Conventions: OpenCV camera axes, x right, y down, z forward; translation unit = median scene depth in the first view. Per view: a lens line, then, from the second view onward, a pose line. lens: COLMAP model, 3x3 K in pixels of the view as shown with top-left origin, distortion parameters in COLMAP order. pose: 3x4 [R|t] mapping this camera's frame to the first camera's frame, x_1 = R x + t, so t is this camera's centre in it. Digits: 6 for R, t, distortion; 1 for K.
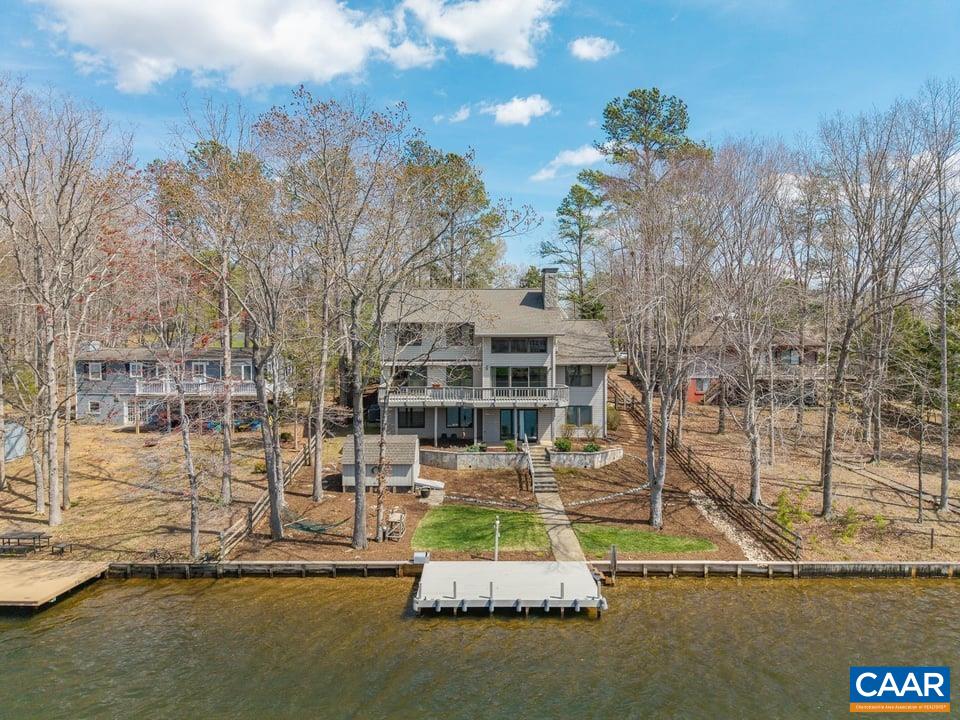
lens RADIAL K [[661.1, 0, 481.6], [0, 661.1, 368.3], [0, 0, 1]] dist [0.007425, -0.014955]
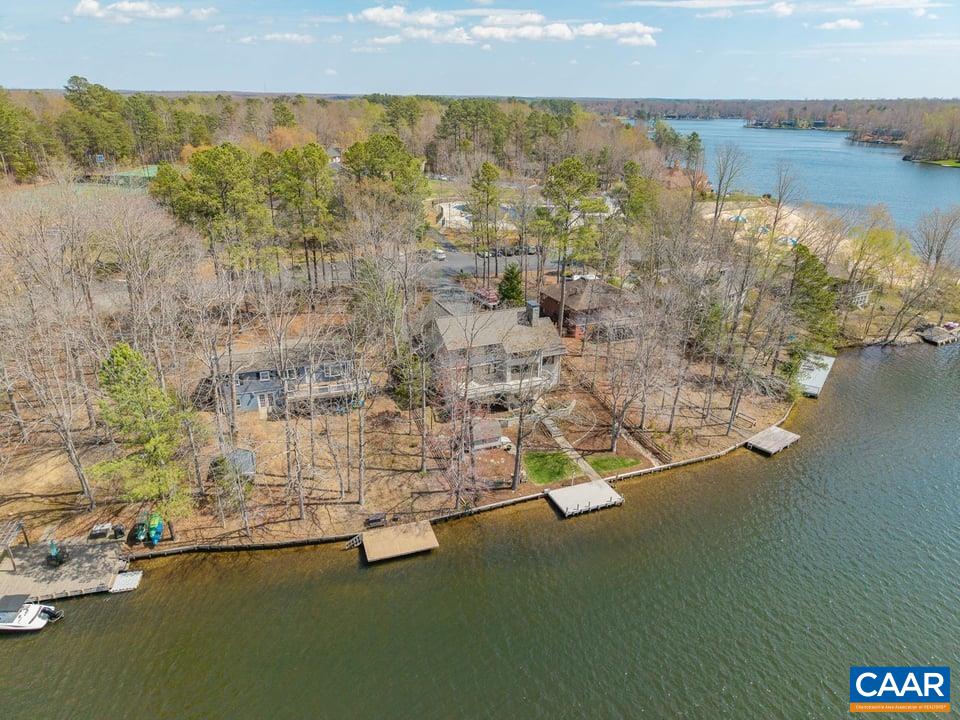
lens RADIAL K [[661.1, 0, 479.4], [0, 661.1, 360.6], [0, 0, 1]] dist [0.007425, -0.014955]
pose [[0.933181, -0.132795, 0.333974, -1.037612], [0.018582, 0.945820, 0.324159, -0.944348], [-0.358926, -0.296293, 0.885089, -0.929646]]
